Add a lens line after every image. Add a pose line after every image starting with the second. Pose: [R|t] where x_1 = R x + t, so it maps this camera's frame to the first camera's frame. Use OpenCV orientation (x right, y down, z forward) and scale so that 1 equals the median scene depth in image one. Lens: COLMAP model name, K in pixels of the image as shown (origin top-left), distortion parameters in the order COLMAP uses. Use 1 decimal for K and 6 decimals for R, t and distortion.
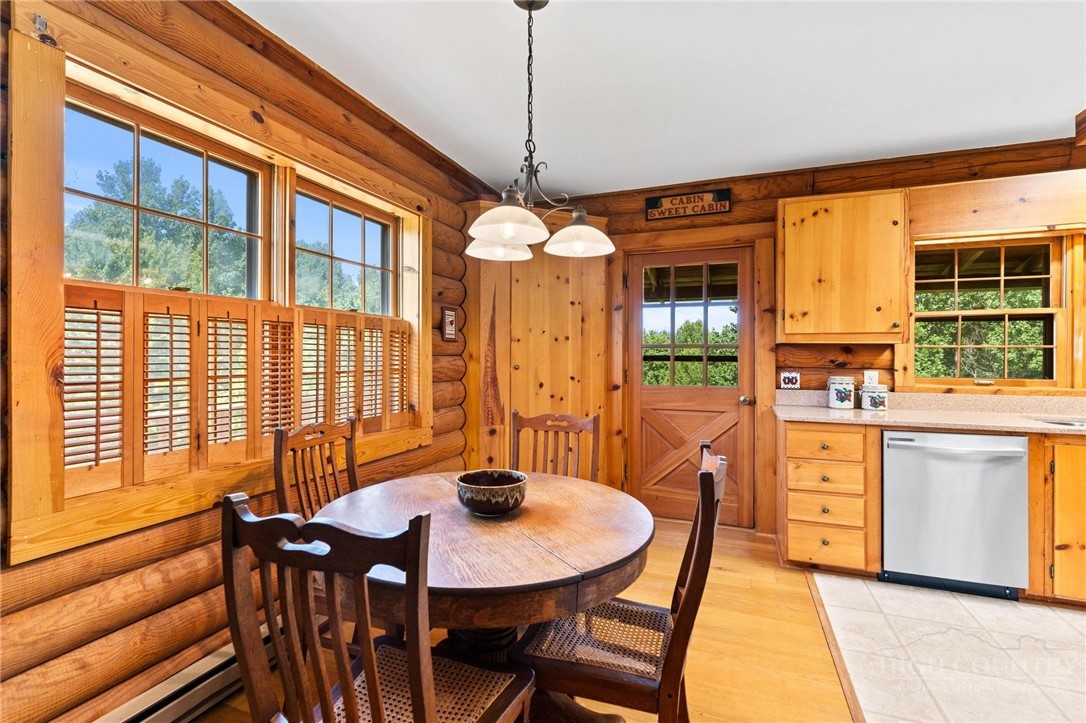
lens RADIAL K [[488.2, 0, 540.2], [0, 488.2, 353.6], [0, 0, 1]] dist [-0.002164, 0.000047]
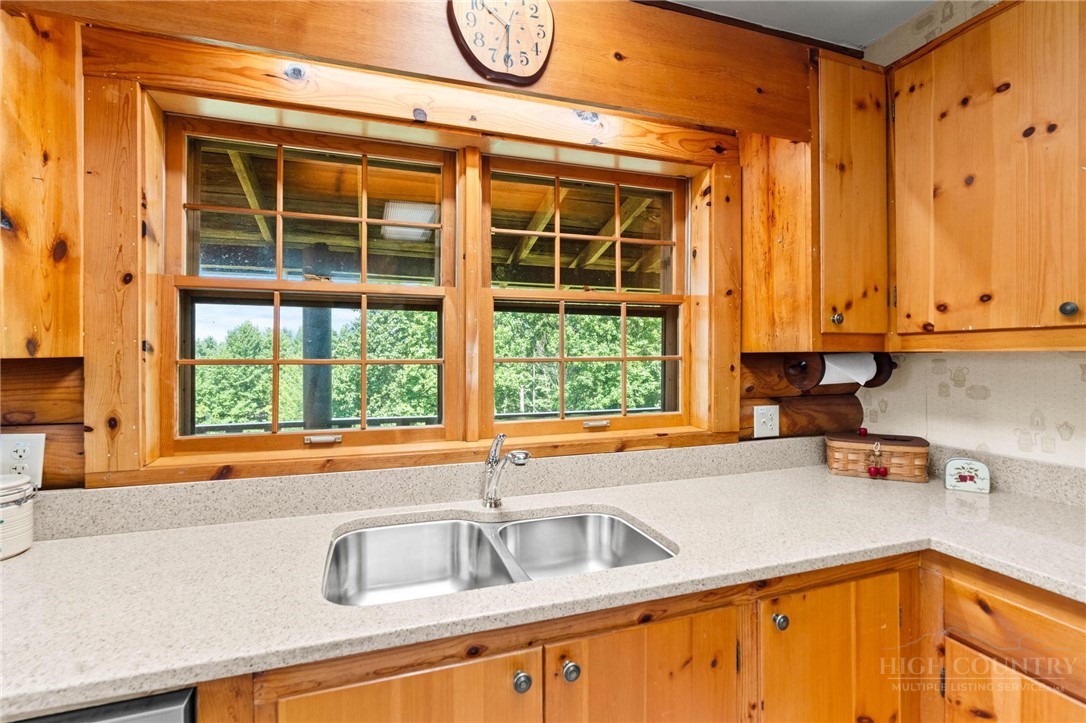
lens RADIAL K [[492.5, 0, 545.6], [0, 492.5, 354.7], [0, 0, 1]] dist [-0.000824, 0.000665]
pose [[0.759837, -0.003609, 0.650103, 0.785744], [0.000812, 0.999989, 0.004602, -0.023374], [-0.650113, -0.002969, 0.759832, 0.522419]]
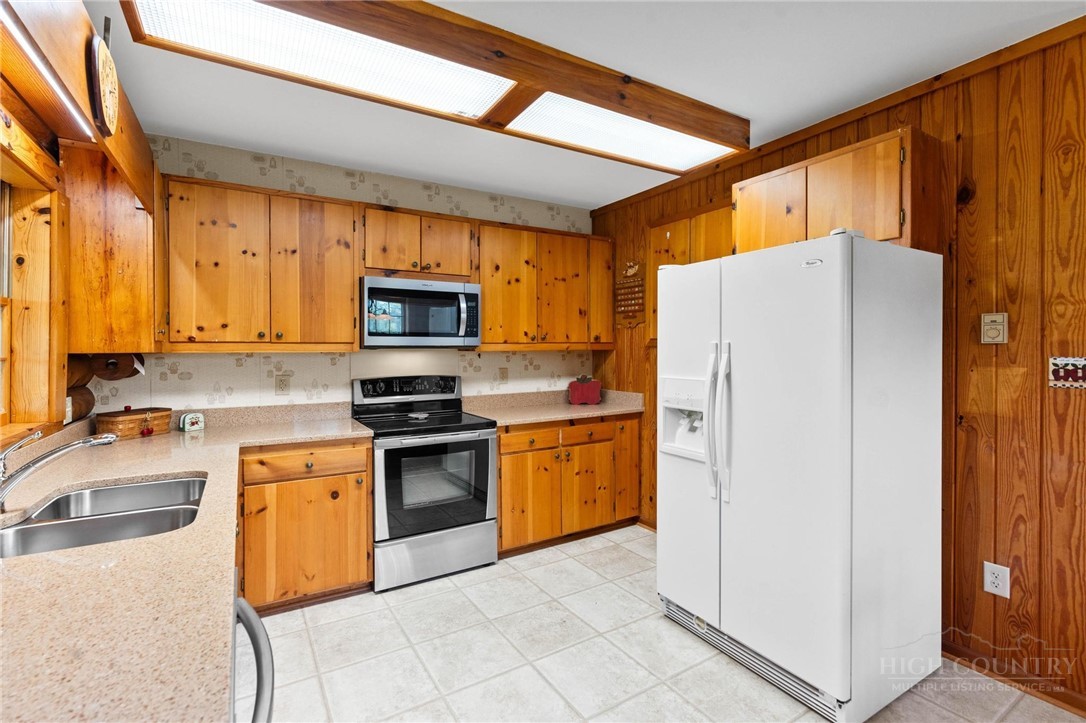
lens RADIAL K [[487.4, 0, 538.4], [0, 487.4, 357.3], [0, 0, 1]] dist [-0.002645, 0.000565]
pose [[-0.793675, -0.006364, 0.608309, 0.394927], [-0.000405, 0.999951, 0.009933, -0.024444], [-0.608342, 0.007637, -0.793638, 0.952113]]
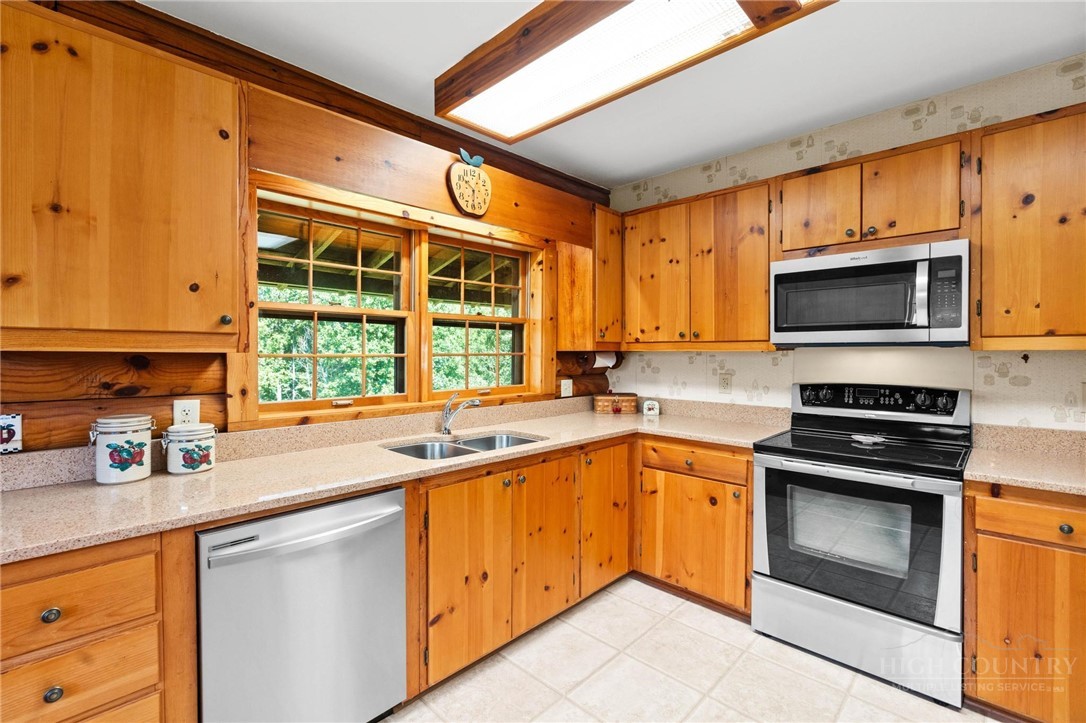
lens RADIAL K [[486.9, 0, 540.9], [0, 486.9, 360.6], [0, 0, 1]] dist [-0.002790, 0.000364]
pose [[0.381440, -0.017856, 0.924221, 0.338734], [-0.004625, 0.999764, 0.021224, -0.024506], [-0.924382, -0.012370, 0.381267, 0.437789]]
